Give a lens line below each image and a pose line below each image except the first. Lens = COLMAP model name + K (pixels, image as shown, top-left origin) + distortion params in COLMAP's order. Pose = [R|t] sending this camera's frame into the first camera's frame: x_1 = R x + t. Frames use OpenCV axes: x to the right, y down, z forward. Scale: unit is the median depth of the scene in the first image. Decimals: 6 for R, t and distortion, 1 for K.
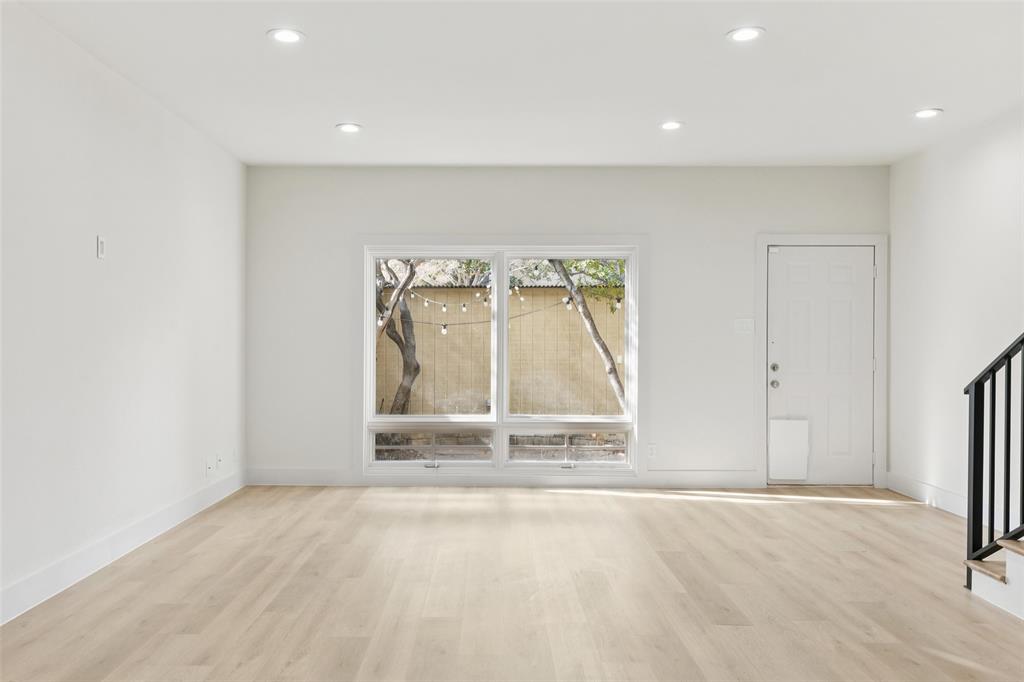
lens RADIAL K [[821.4, 0, 509.6], [0, 821.4, 341.7], [0, 0, 1]] dist [0.042589, 0.003152]
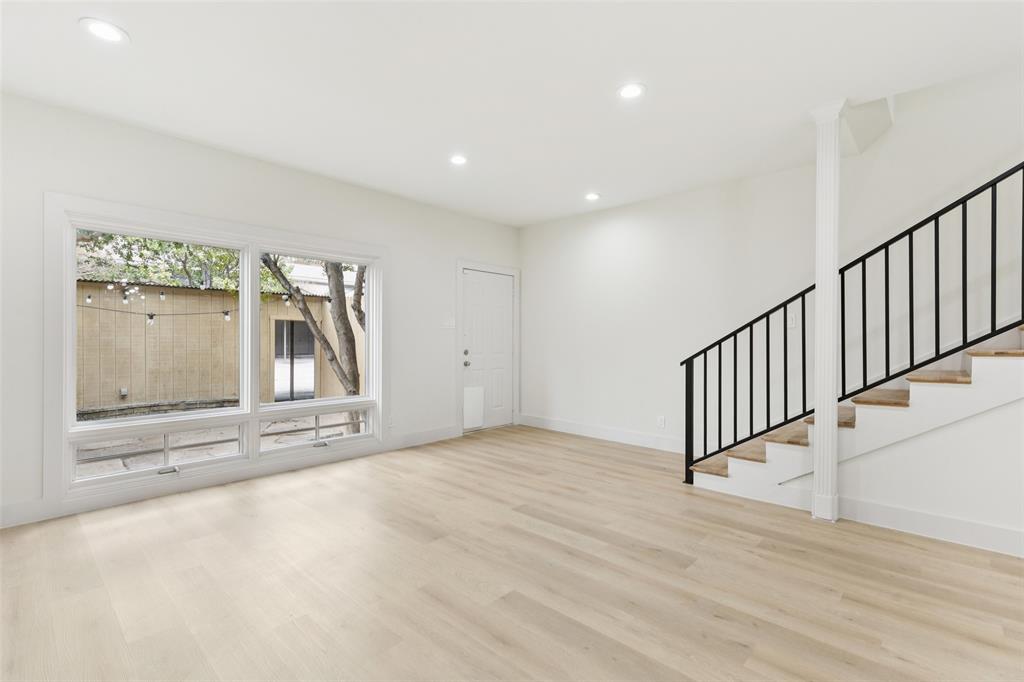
lens RADIAL K [[457.2, 0, 513.9], [0, 457.2, 341.4], [0, 0, 1]] dist [0.018175, 0.000066]
pose [[0.678359, -0.005140, 0.734713, -0.217488], [-0.001865, 0.999960, 0.008718, 0.004682], [-0.734728, -0.007284, 0.678322, 0.395421]]
